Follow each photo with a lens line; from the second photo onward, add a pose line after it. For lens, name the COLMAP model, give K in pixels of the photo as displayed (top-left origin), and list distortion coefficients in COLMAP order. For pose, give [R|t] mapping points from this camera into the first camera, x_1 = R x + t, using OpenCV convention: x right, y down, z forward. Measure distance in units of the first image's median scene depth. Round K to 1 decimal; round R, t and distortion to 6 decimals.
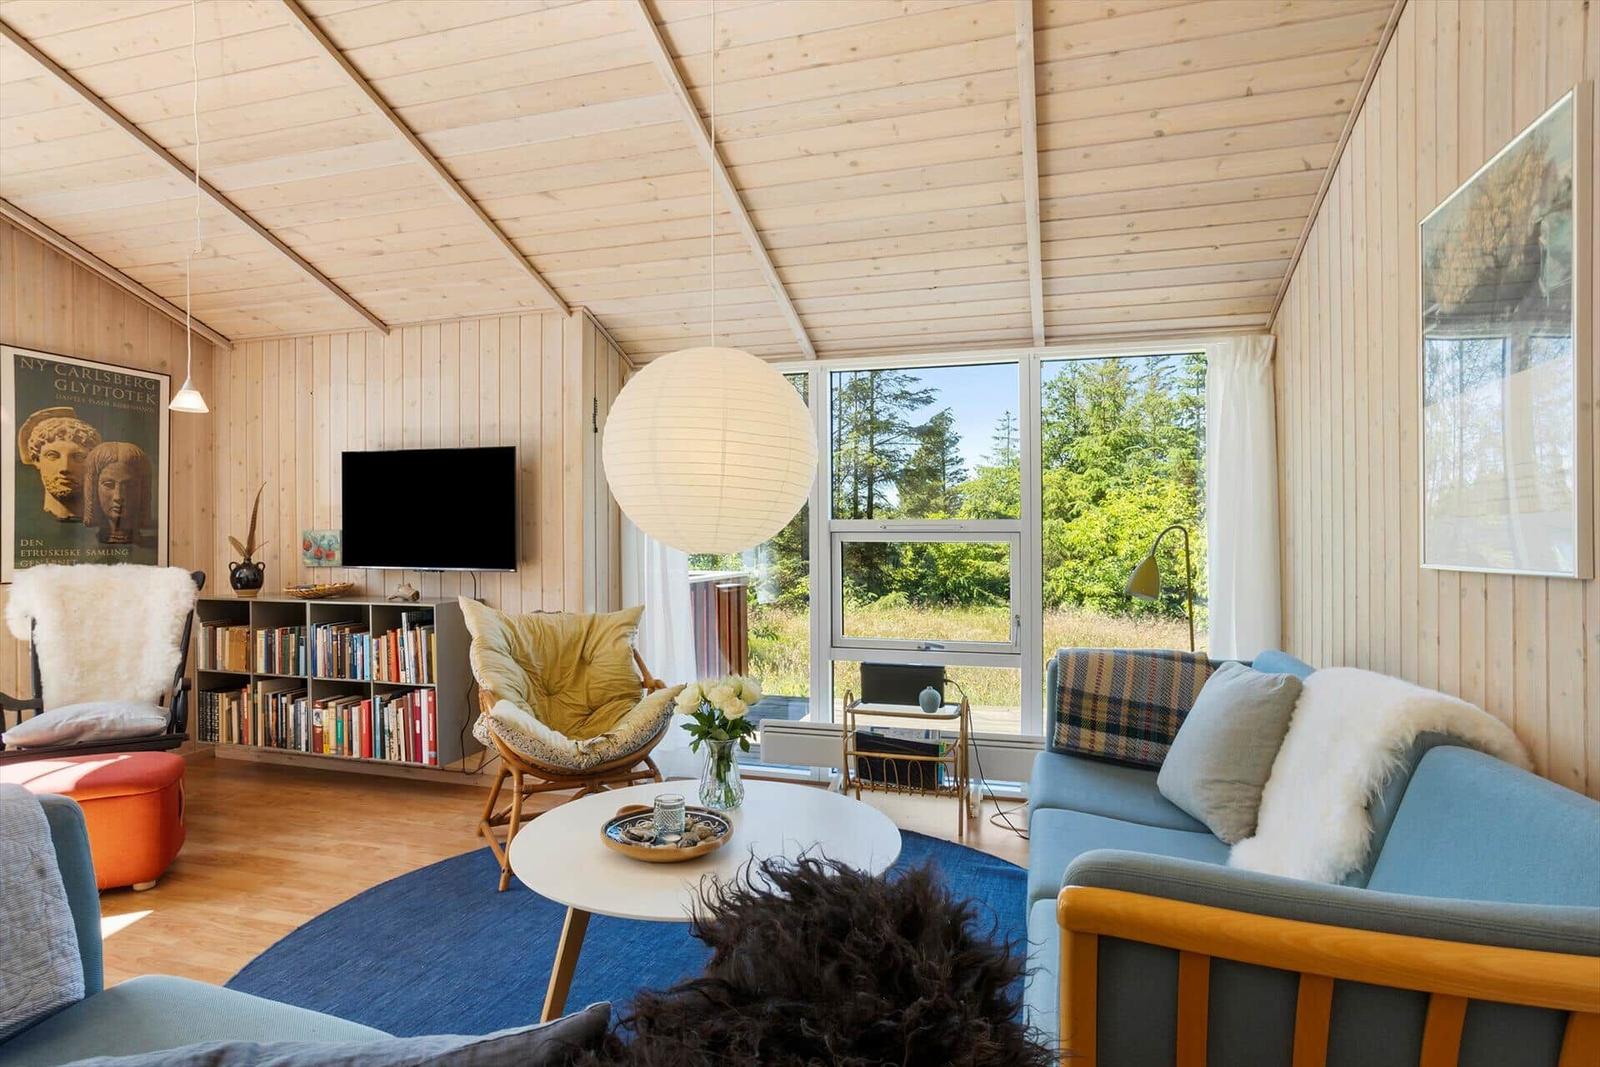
lens RADIAL K [[856.4, 0, 790.7], [0, 856.4, 540.6], [0, 0, 1]] dist [-0.049717, 0.035184]
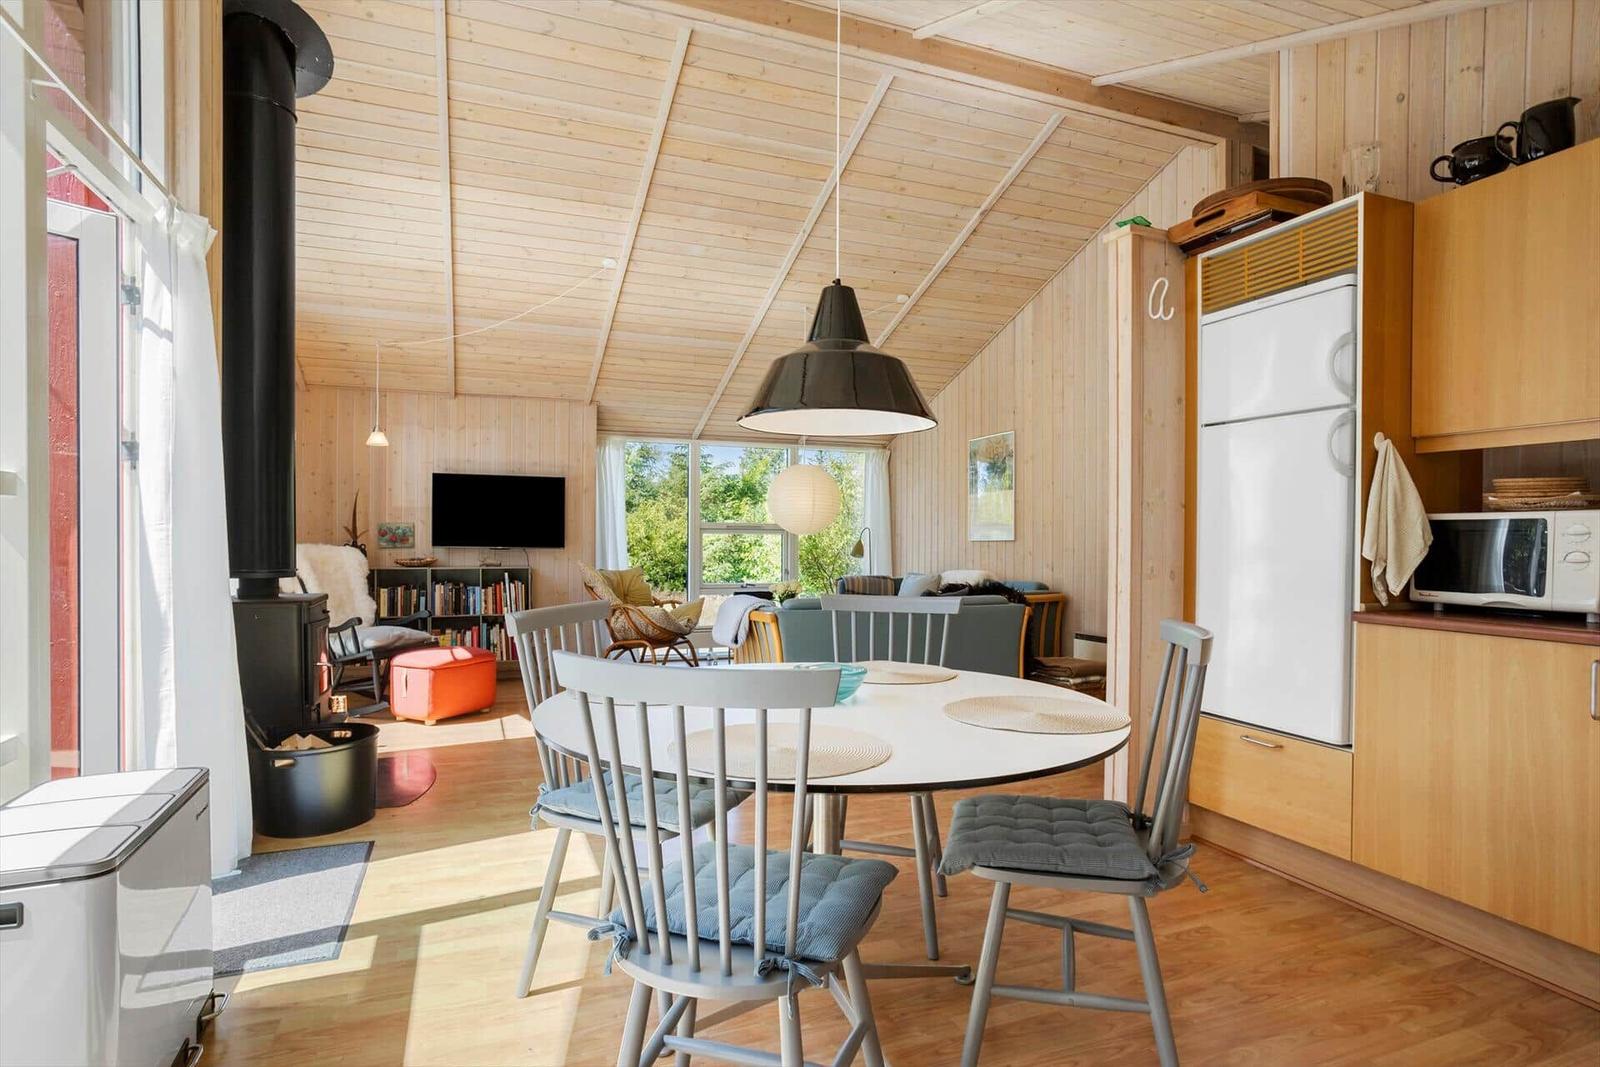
lens RADIAL K [[856.4, 0, 790.7], [0, 856.4, 540.6], [0, 0, 1]] dist [-0.049717, 0.035184]
pose [[0.791846, 0.005086, 0.610699, -1.027710], [-0.003737, 0.999987, -0.003482, 0.023897], [-0.610709, 0.000475, 0.791855, -0.686704]]
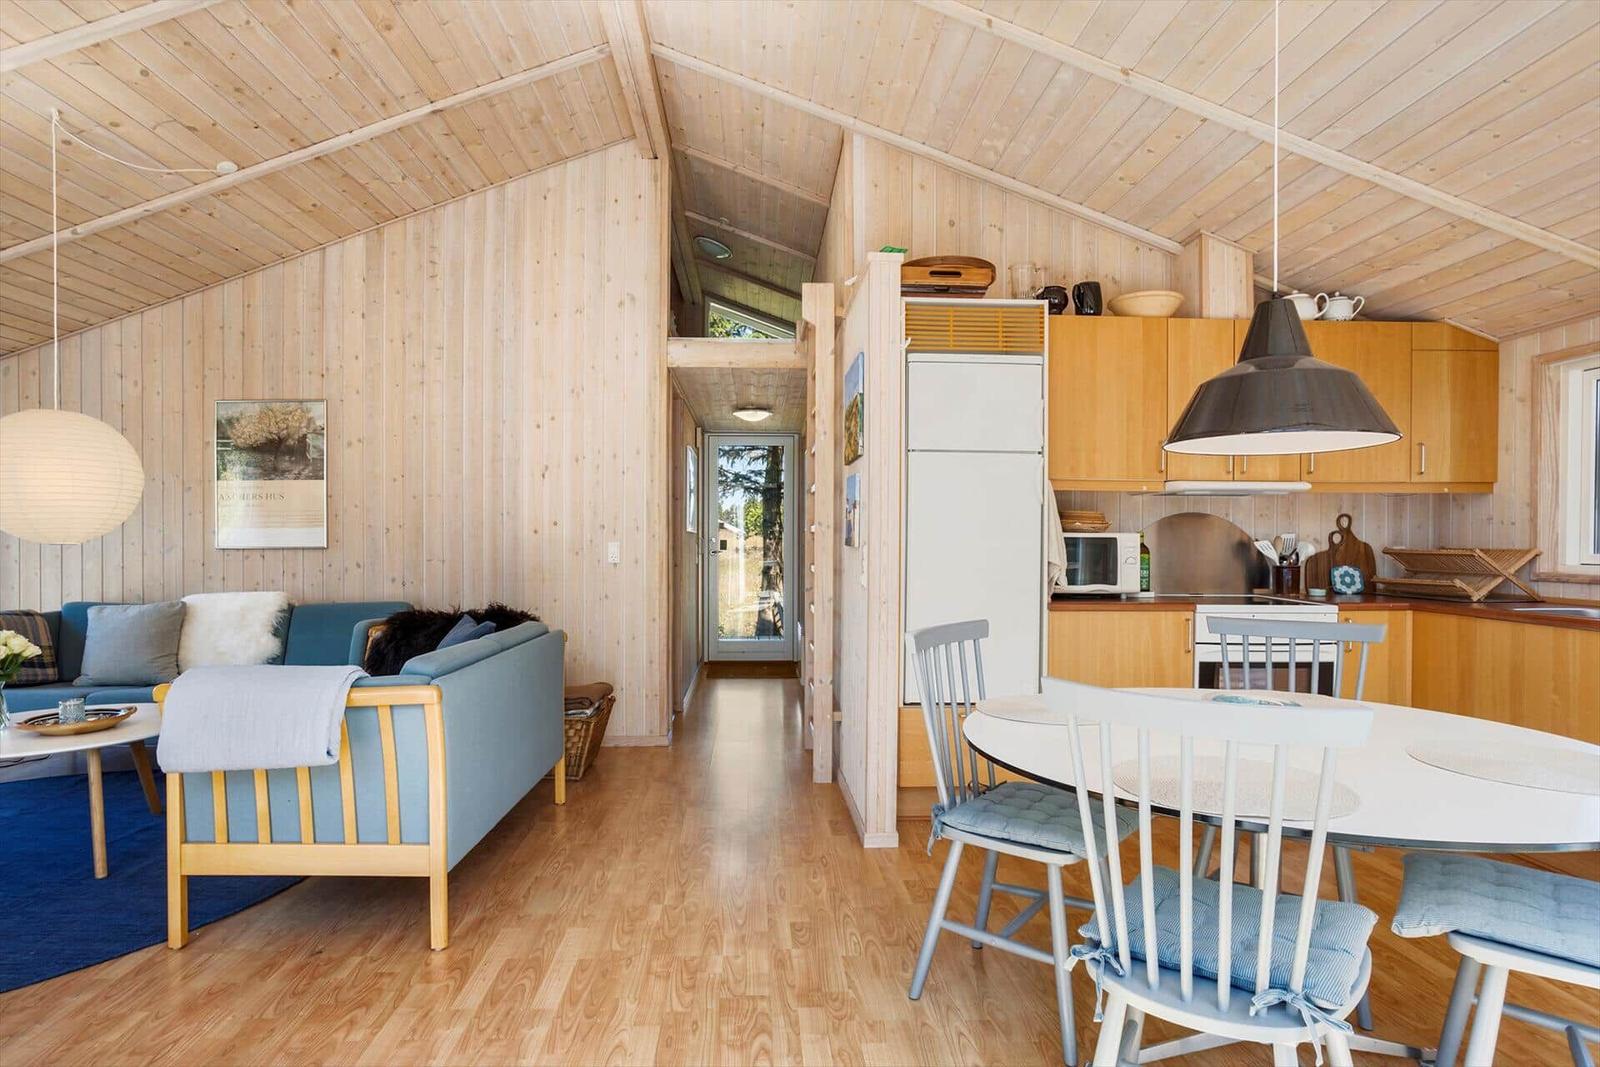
lens RADIAL K [[866.6, 0, 793.0], [0, 866.6, 543.8], [0, 0, 1]] dist [-0.010985, 0.001487]
pose [[-0.329040, -0.003148, 0.944311, -1.070876], [0.001355, 0.999992, 0.003806, 0.006266], [-0.944315, 0.002532, -0.329033, 0.140475]]
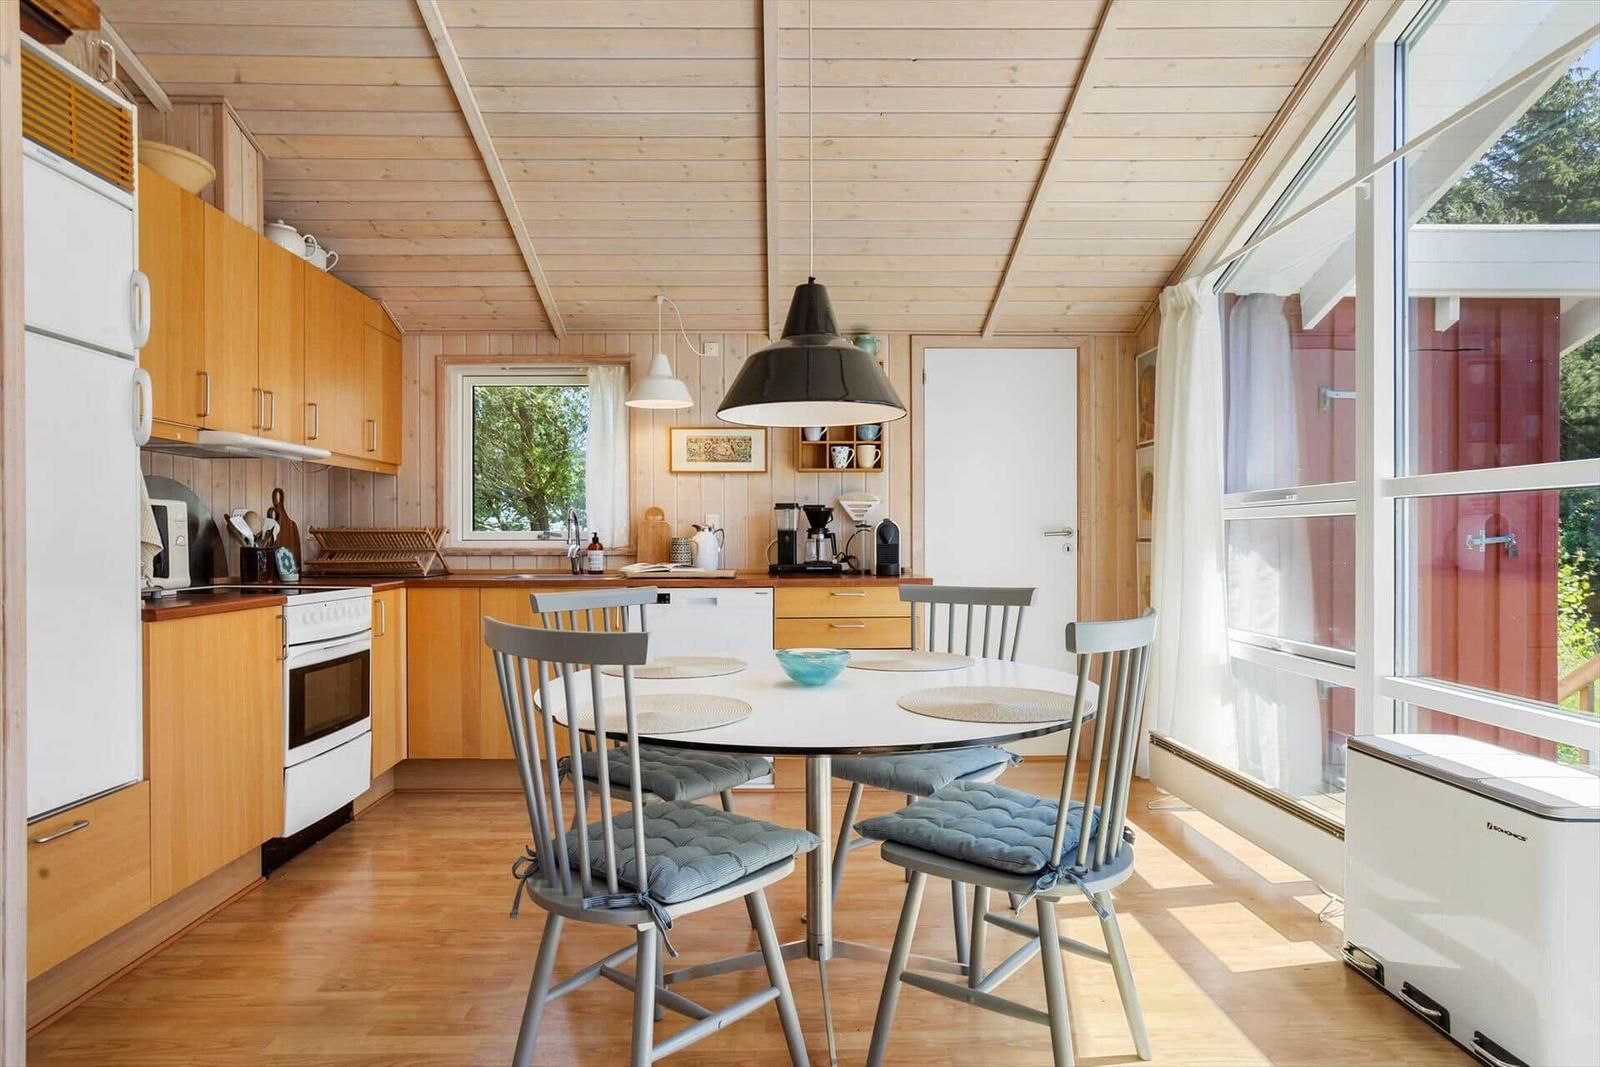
lens RADIAL K [[929.3, 0, 775.3], [0, 929.3, 542.8], [0, 0, 1]] dist [-0.044278, 0.046214]
pose [[-0.958820, 0.008308, -0.283893, -0.499846], [0.005456, 0.999926, 0.010838, 0.026461], [0.283962, 0.008843, -0.958795, 0.269099]]
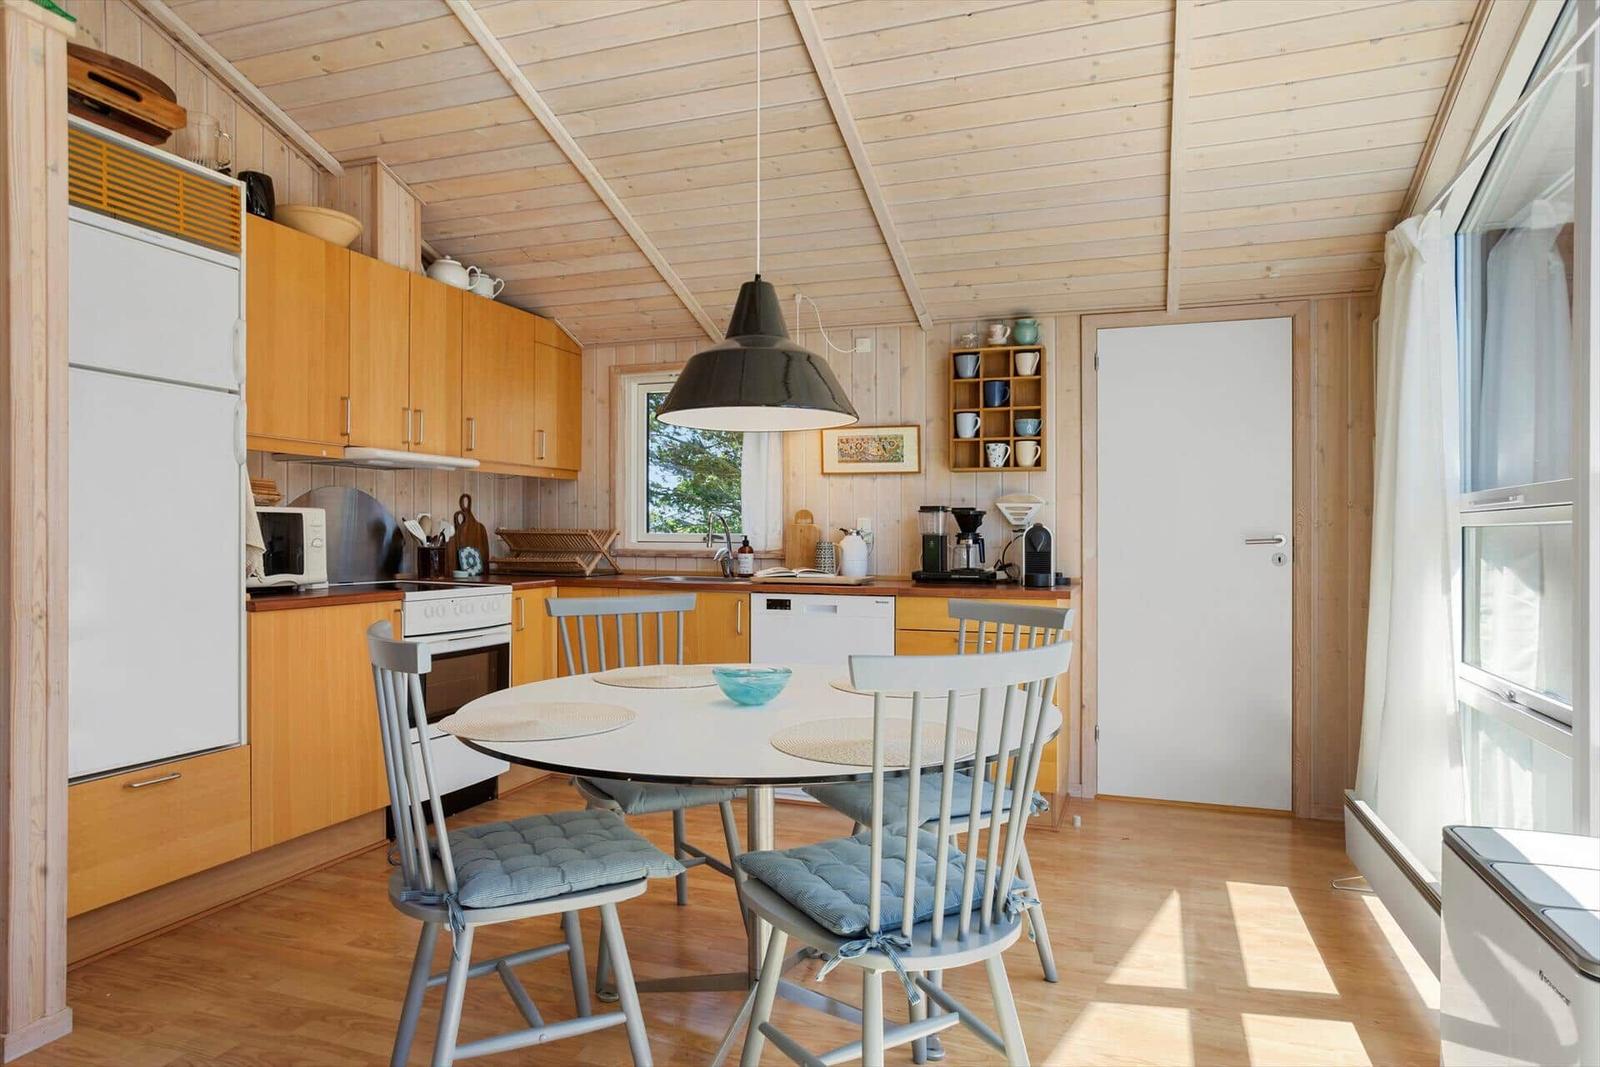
lens RADIAL K [[960.0, 0, 777.6], [0, 960.0, 532.9], [0, 0, 1]] dist [-0.013140, 0.002621]
pose [[-0.997123, -0.001172, 0.075787, -0.741866], [-0.001012, 0.999997, 0.002142, 0.018917], [-0.075789, 0.002060, -0.997122, 0.286792]]
